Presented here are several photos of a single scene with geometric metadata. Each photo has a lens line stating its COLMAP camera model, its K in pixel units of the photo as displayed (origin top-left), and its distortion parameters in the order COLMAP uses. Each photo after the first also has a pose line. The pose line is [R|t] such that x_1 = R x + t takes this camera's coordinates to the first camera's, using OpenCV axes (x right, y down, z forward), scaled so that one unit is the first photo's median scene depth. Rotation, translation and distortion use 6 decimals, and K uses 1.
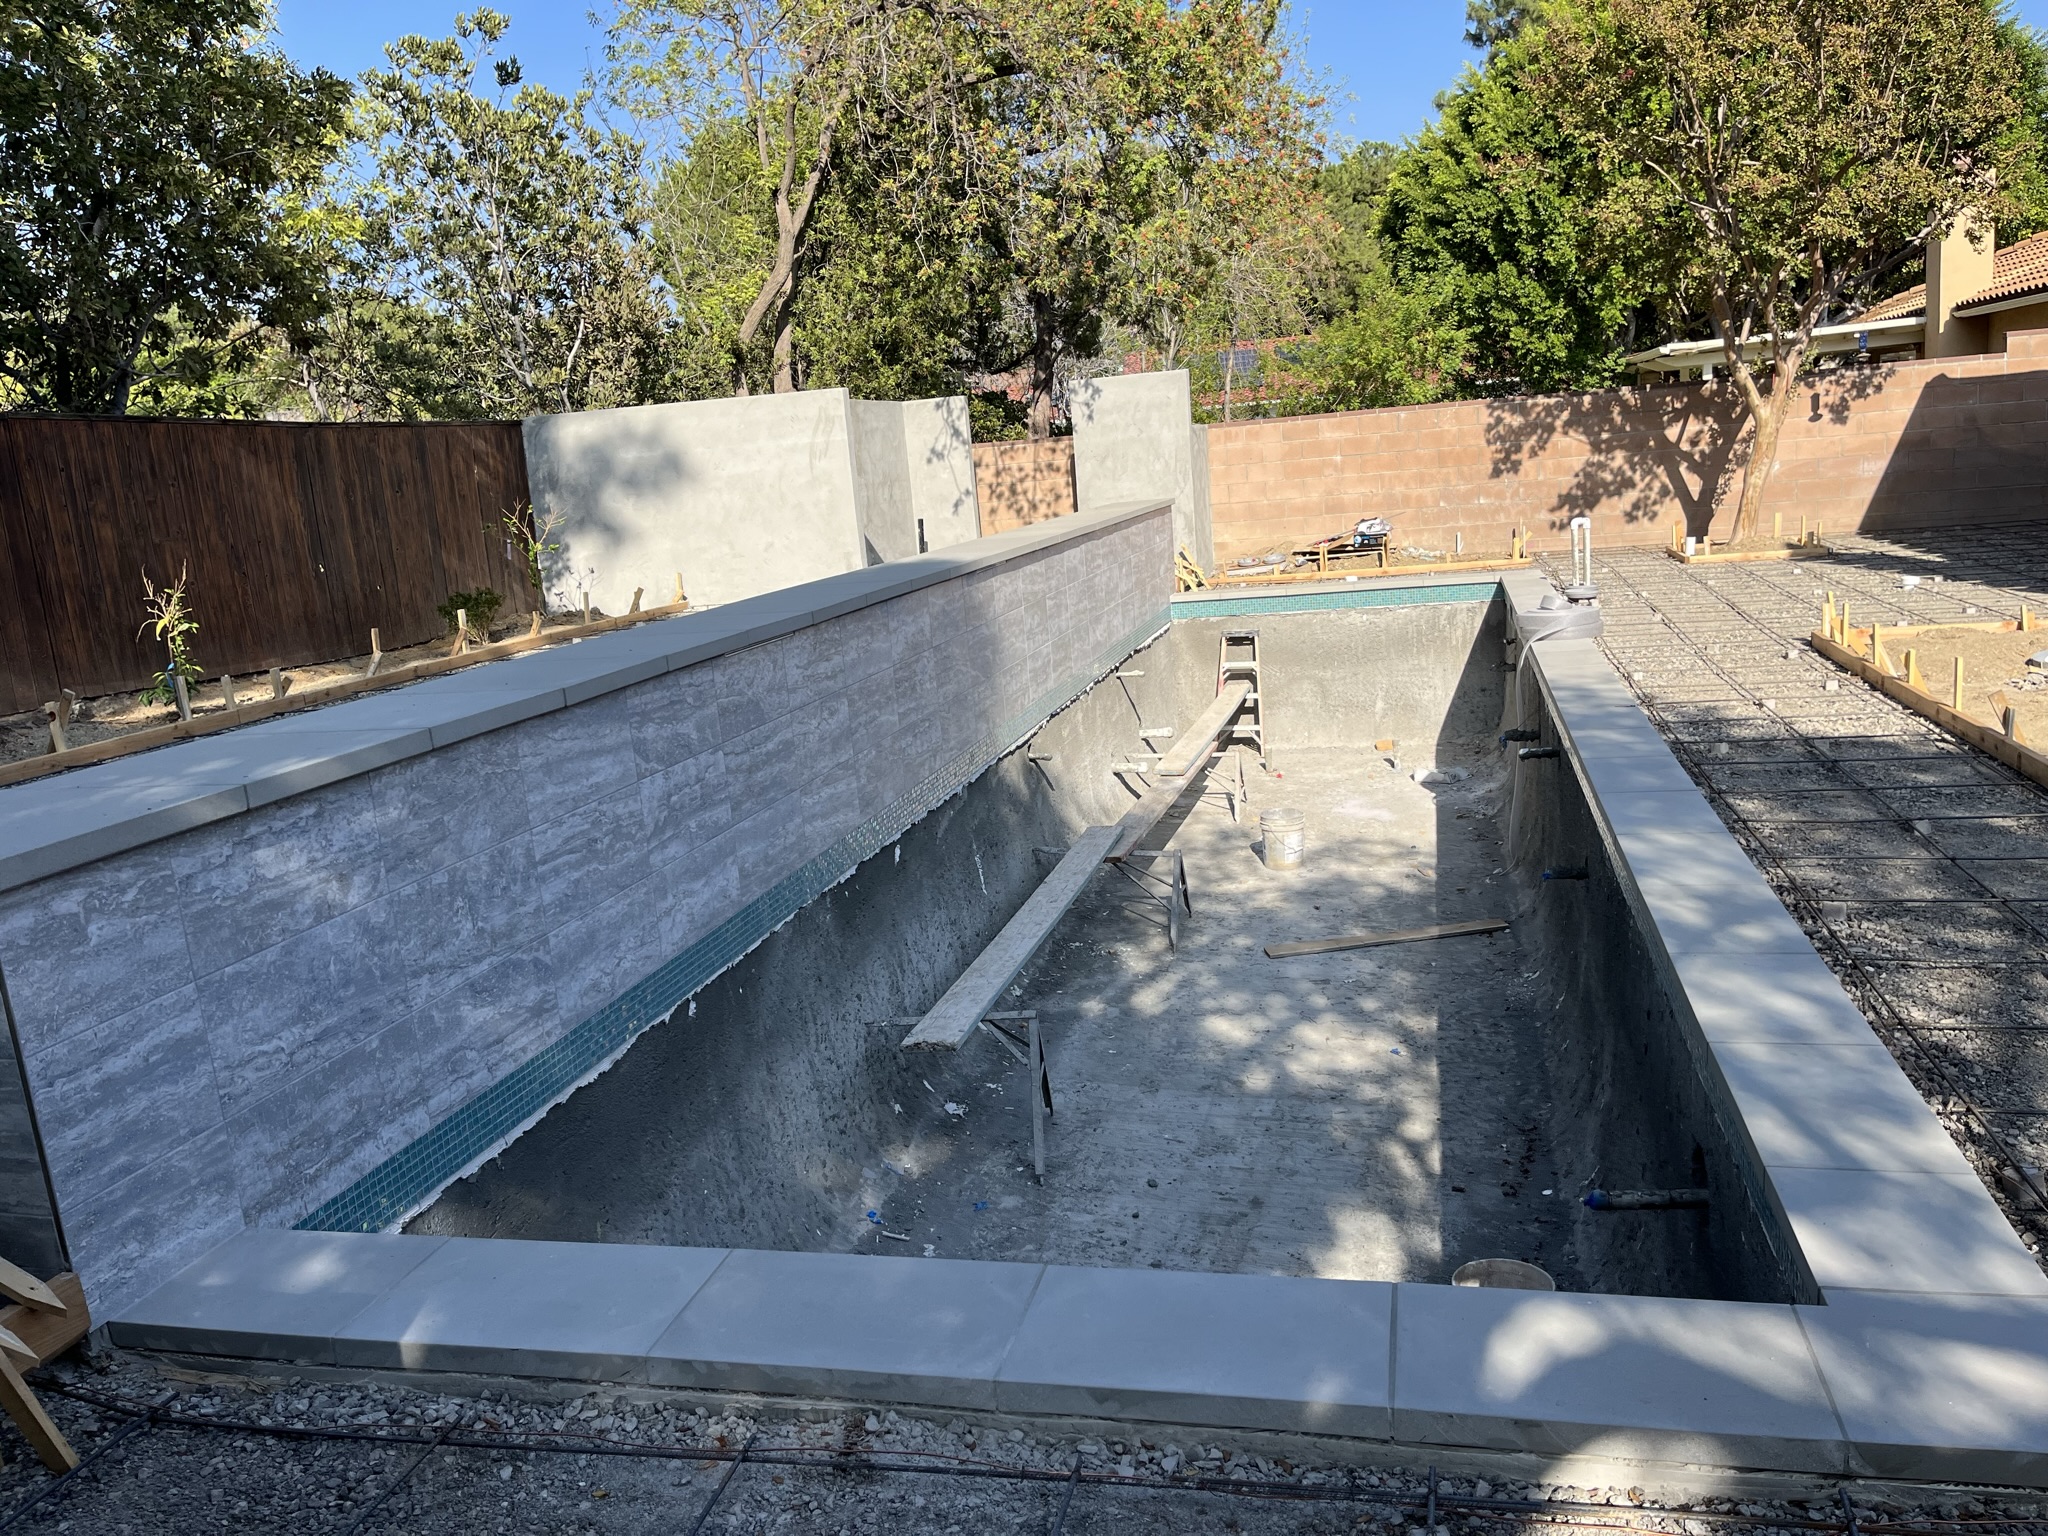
lens RADIAL K [[1566.6, 0, 1024.0], [0, 1566.6, 768.0], [0, 0, 1]] dist [0.081390, -0.118977]
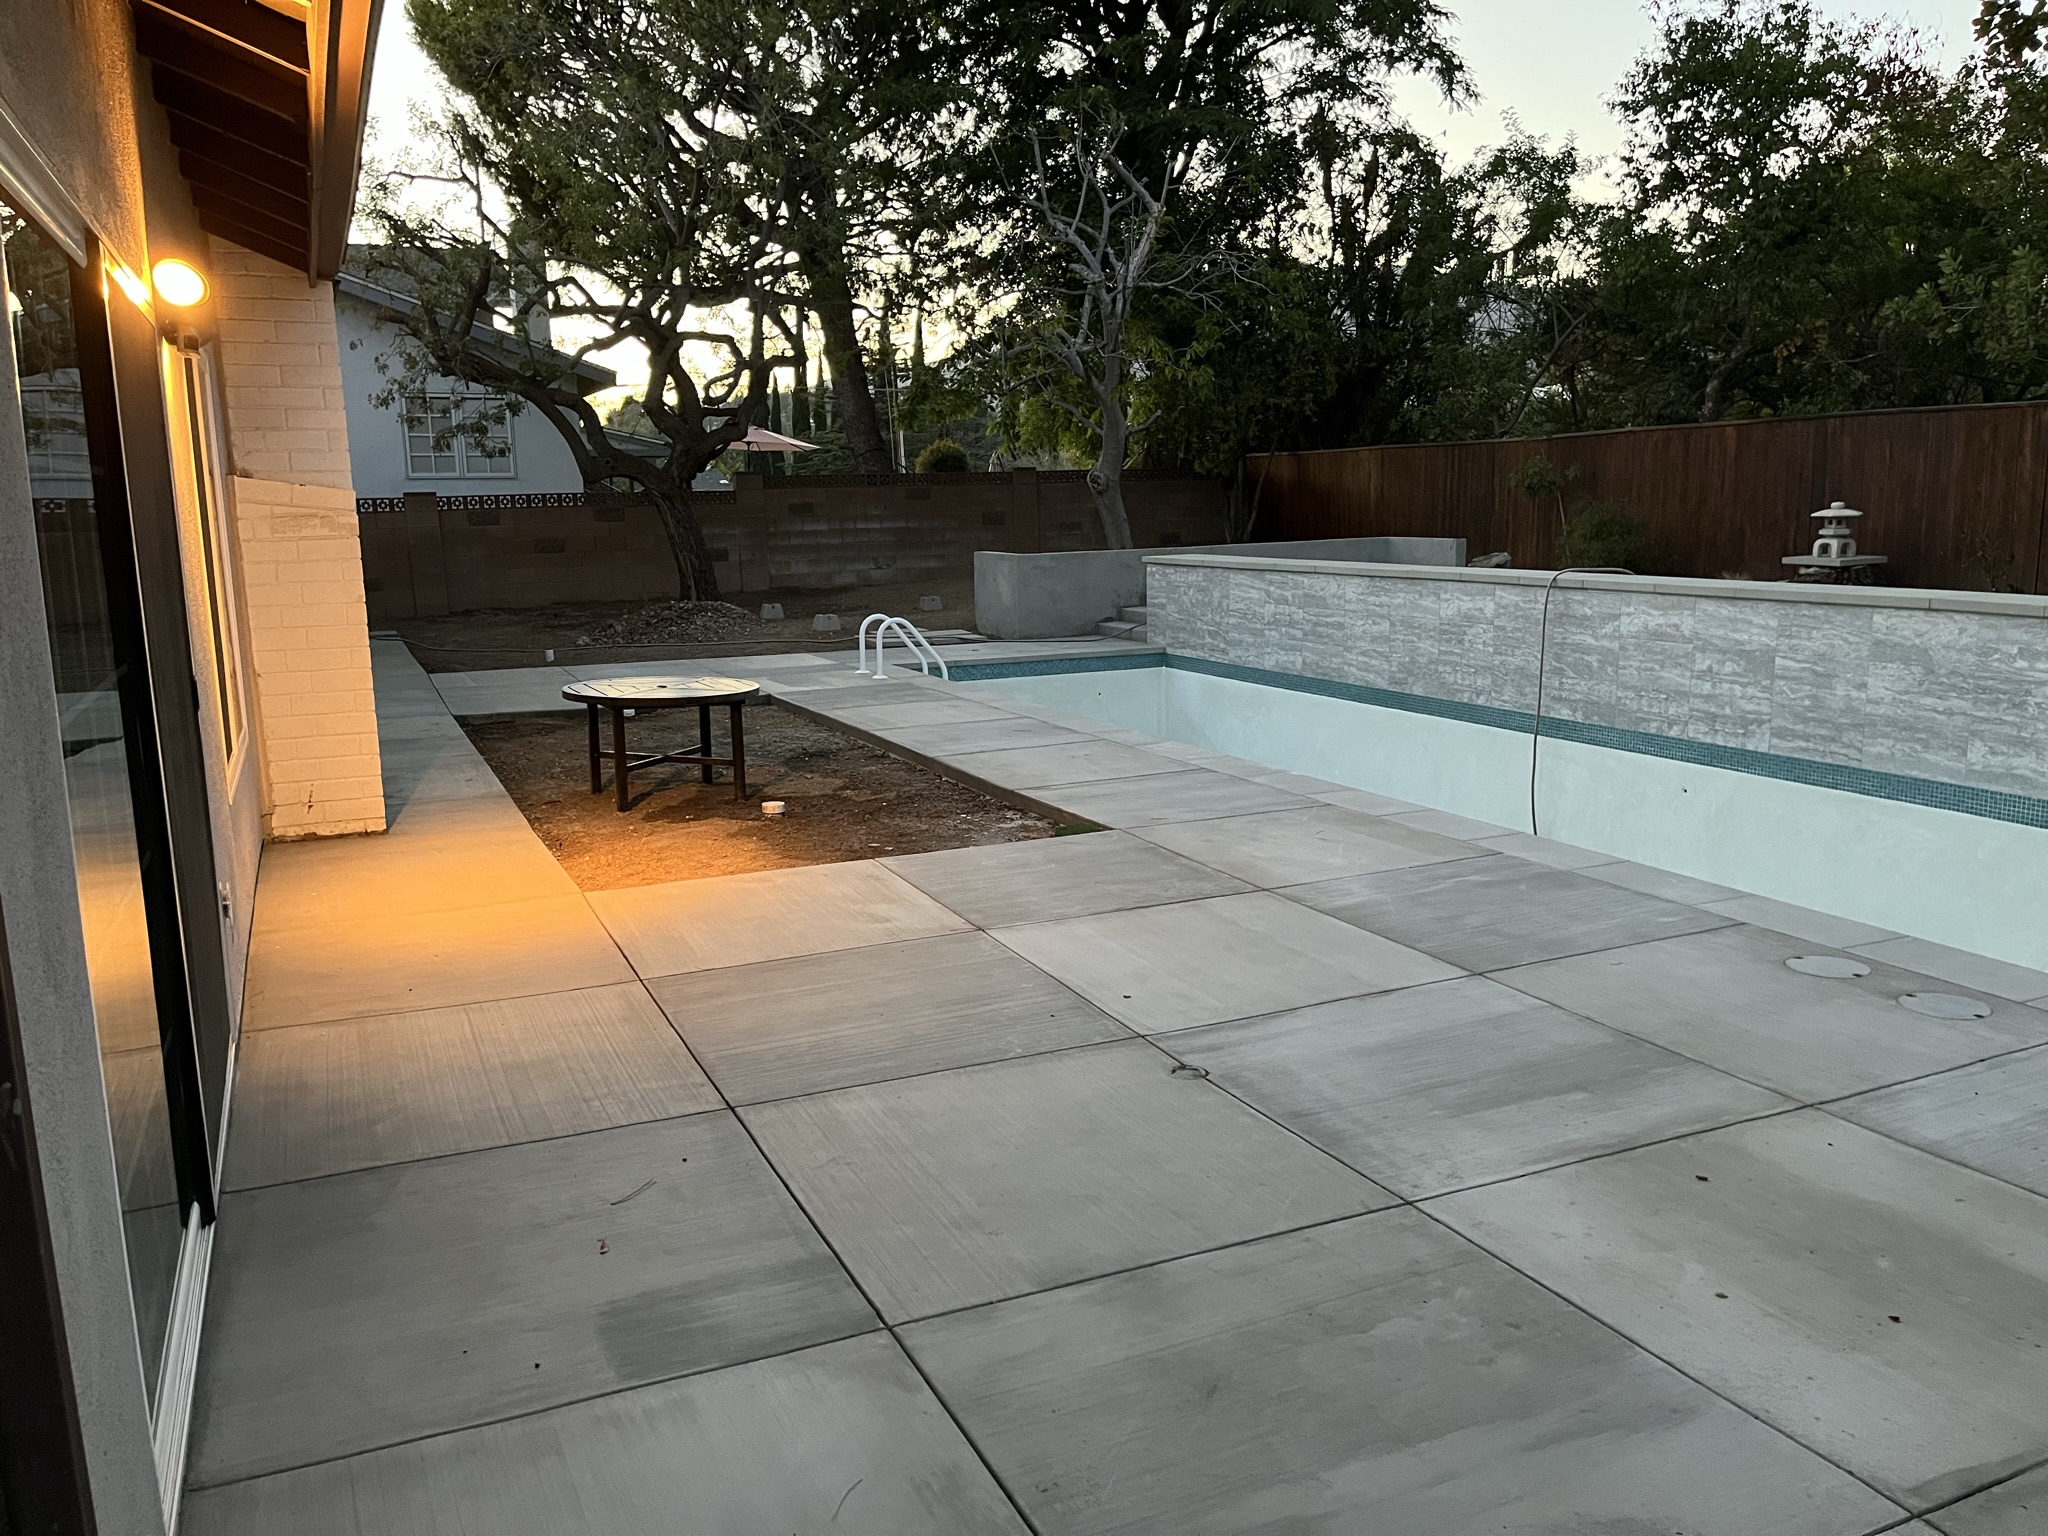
lens RADIAL K [[1566.6, 0, 1024.0], [0, 1566.6, 768.0], [0, 0, 1]] dist [0.081390, -0.118977]
pose [[-0.777989, 0.201971, -0.594929, 2.306065], [-0.041572, 0.928297, 0.369508, -0.931581], [0.626901, 0.312205, -0.713809, 3.533322]]
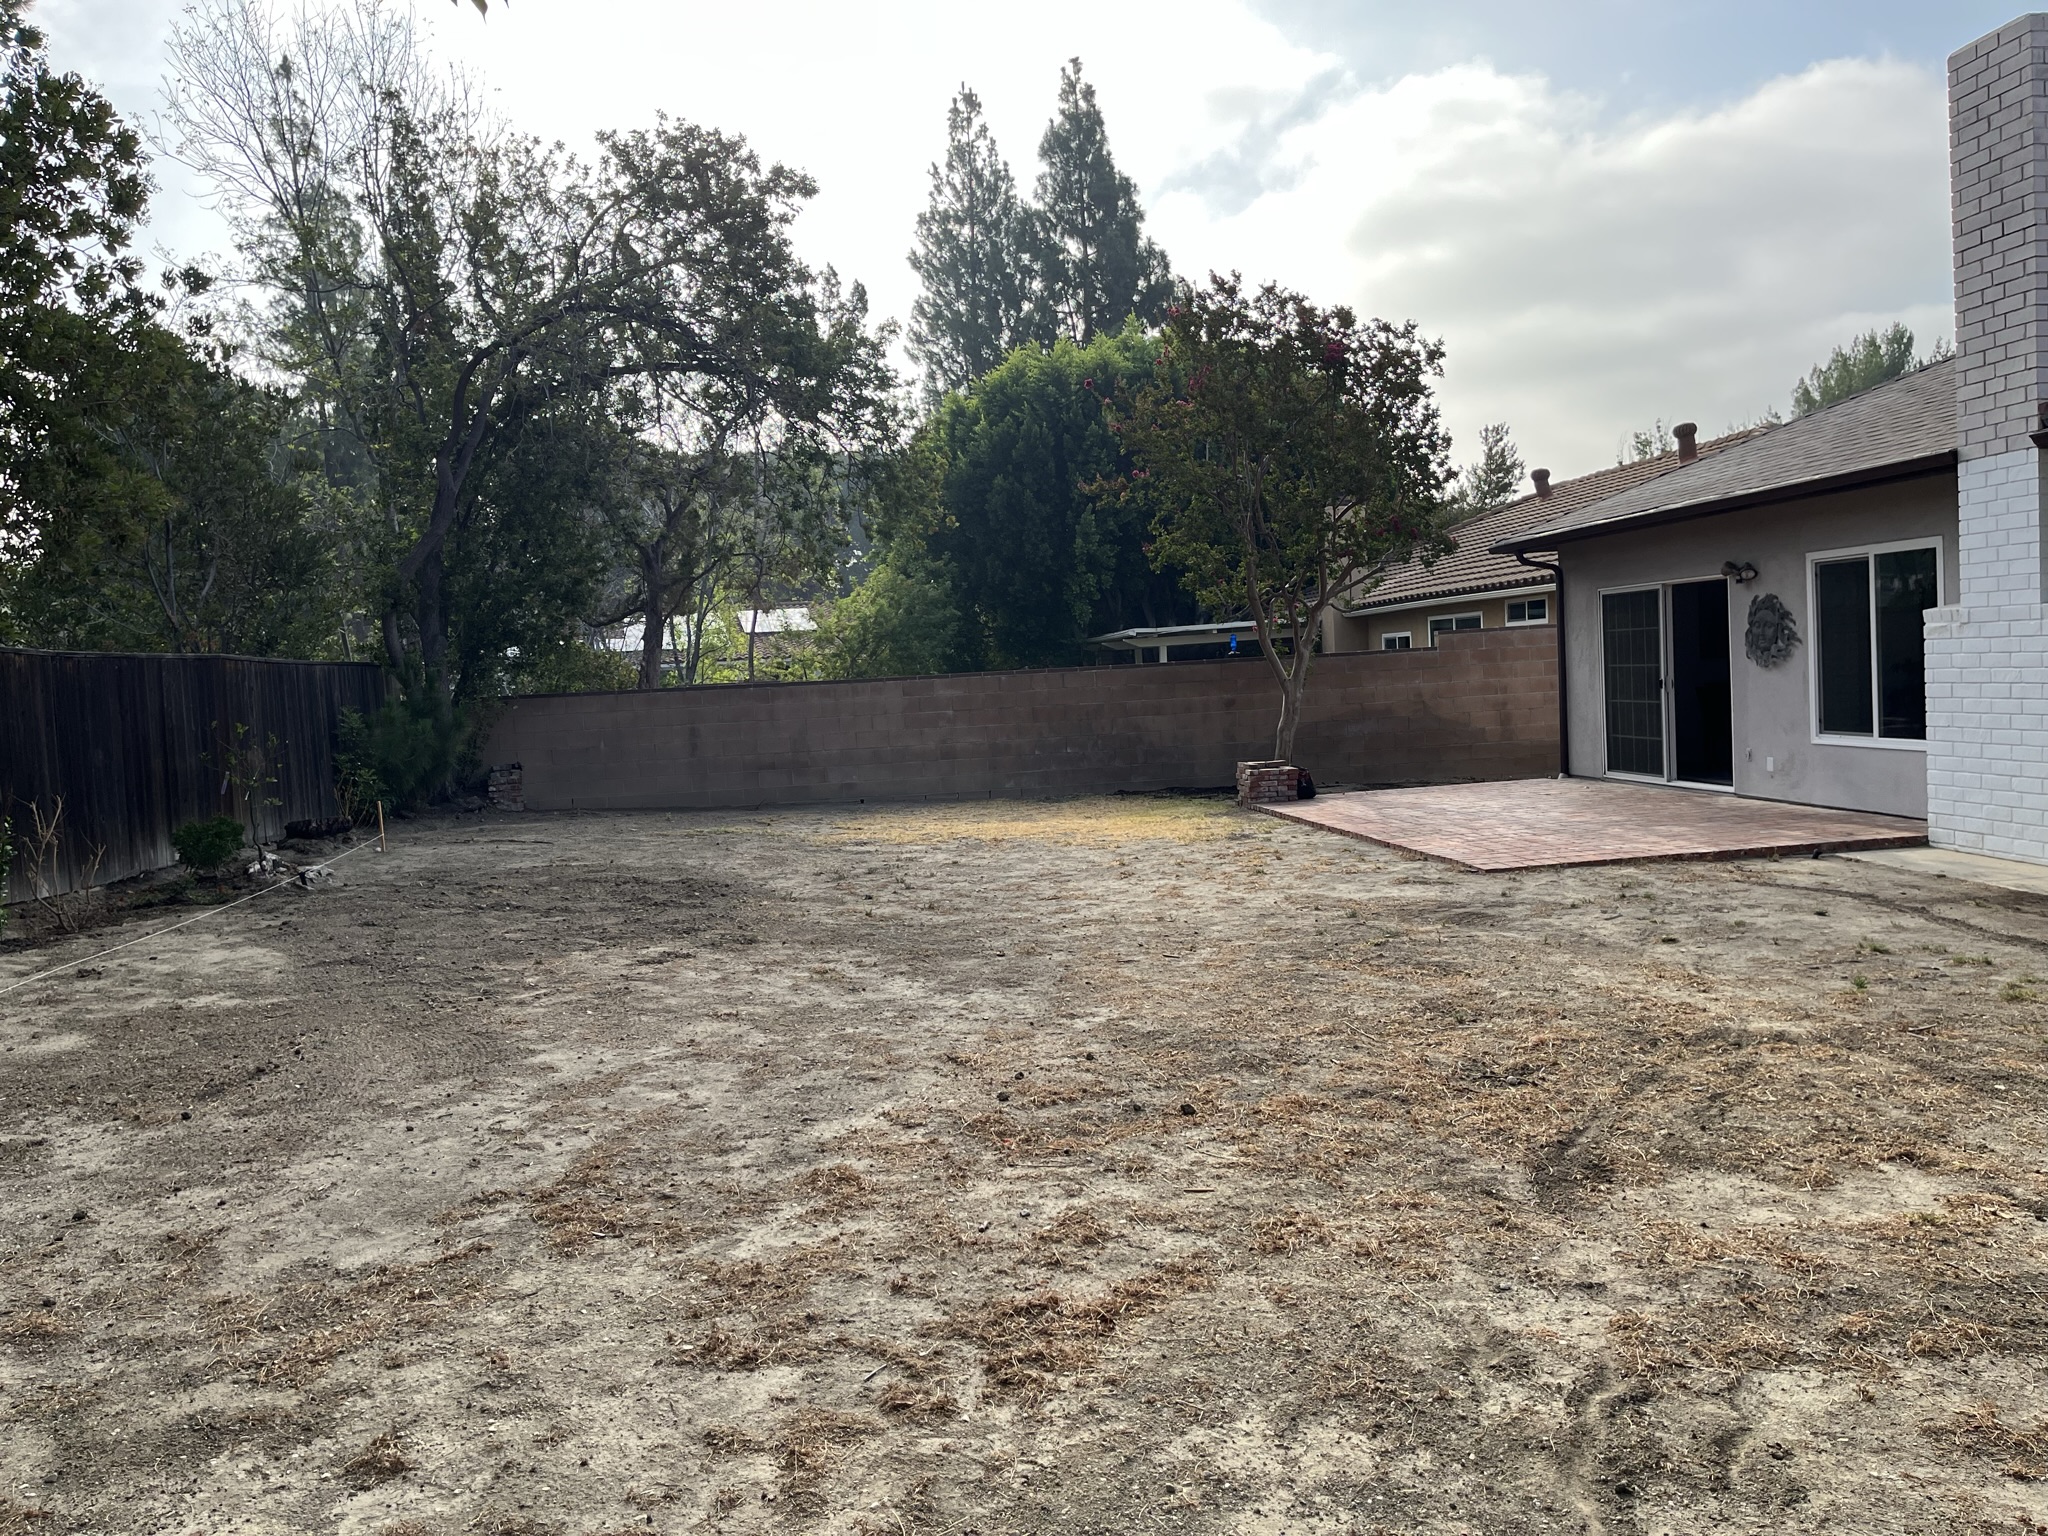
lens RADIAL K [[1572.2, 0, 1024.0], [0, 1572.2, 768.0], [0, 0, 1]] dist [0.078052, -0.157109]
pose [[0.928753, 0.009640, 0.370575, -0.733520], [0.050471, 0.987065, -0.152171, 0.091033], [-0.367248, 0.160033, 0.916252, -0.291264]]
